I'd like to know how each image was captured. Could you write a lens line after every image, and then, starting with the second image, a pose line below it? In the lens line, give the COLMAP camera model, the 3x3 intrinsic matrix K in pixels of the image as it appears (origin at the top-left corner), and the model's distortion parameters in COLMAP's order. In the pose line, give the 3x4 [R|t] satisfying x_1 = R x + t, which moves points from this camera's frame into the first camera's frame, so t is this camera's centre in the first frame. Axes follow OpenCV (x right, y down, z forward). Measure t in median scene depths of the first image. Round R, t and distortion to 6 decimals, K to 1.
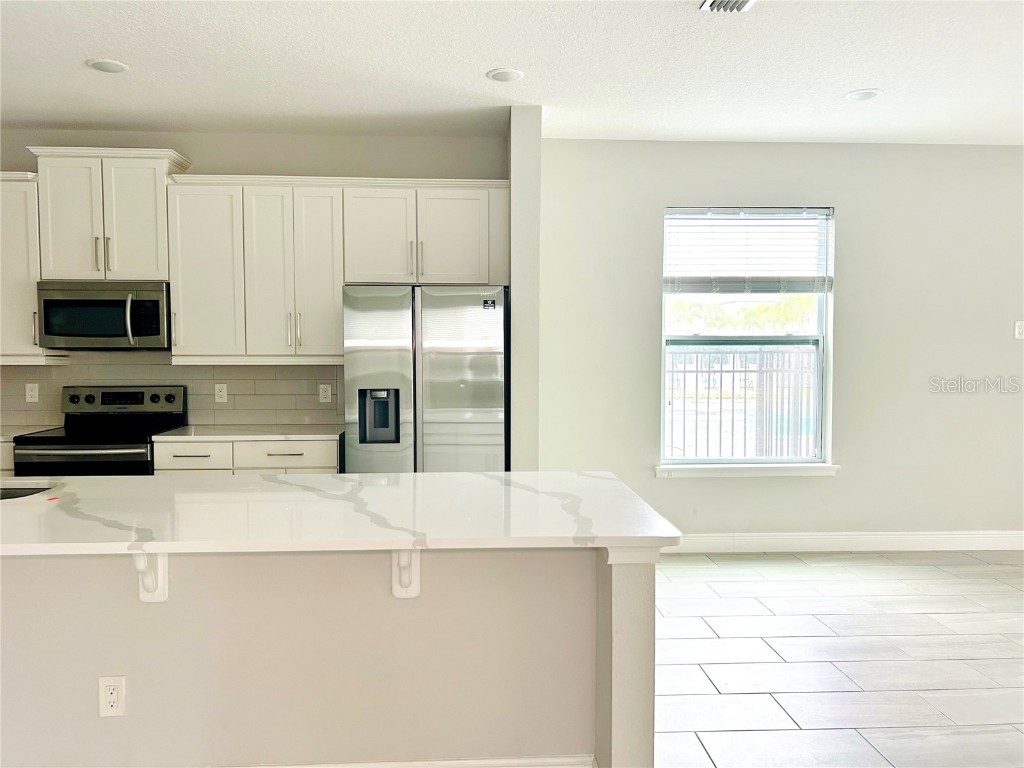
lens RADIAL K [[772.1, 0, 504.2], [0, 772.1, 385.0], [0, 0, 1]] dist [0.072435, -0.104560]
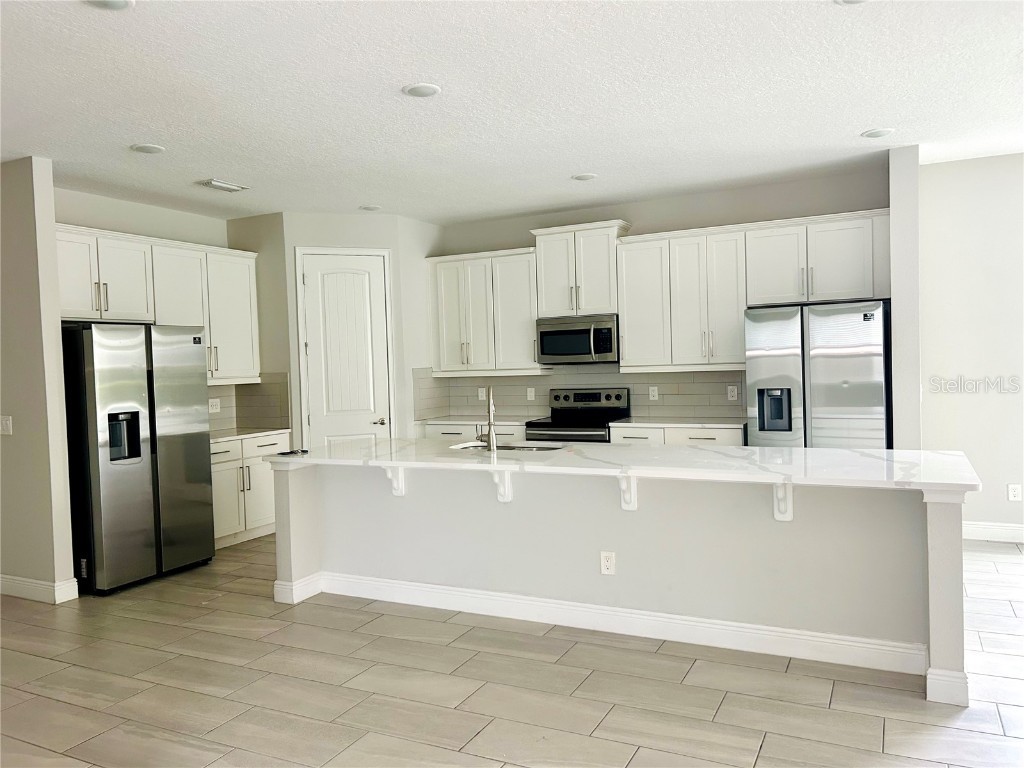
lens RADIAL K [[772.1, 0, 504.2], [0, 772.1, 385.0], [0, 0, 1]] dist [0.072435, -0.104560]
pose [[0.868015, -0.012767, -0.496374, 0.082193], [0.009221, 0.999911, -0.009594, 0.007002], [0.496453, 0.003751, 0.868056, -0.310929]]
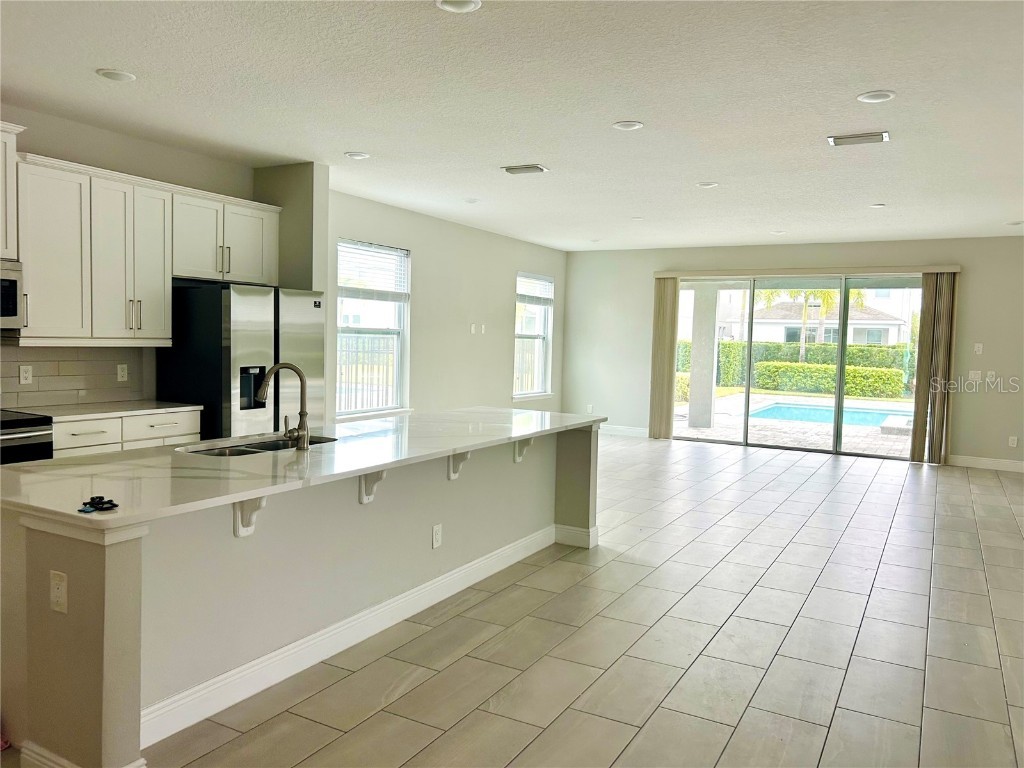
lens RADIAL K [[772.1, 0, 504.2], [0, 772.1, 385.0], [0, 0, 1]] dist [0.072435, -0.104560]
pose [[0.536104, -0.038775, 0.843261, -0.945446], [0.013229, 0.999208, 0.037536, -0.006278], [-0.844048, -0.008967, 0.536192, -0.039691]]
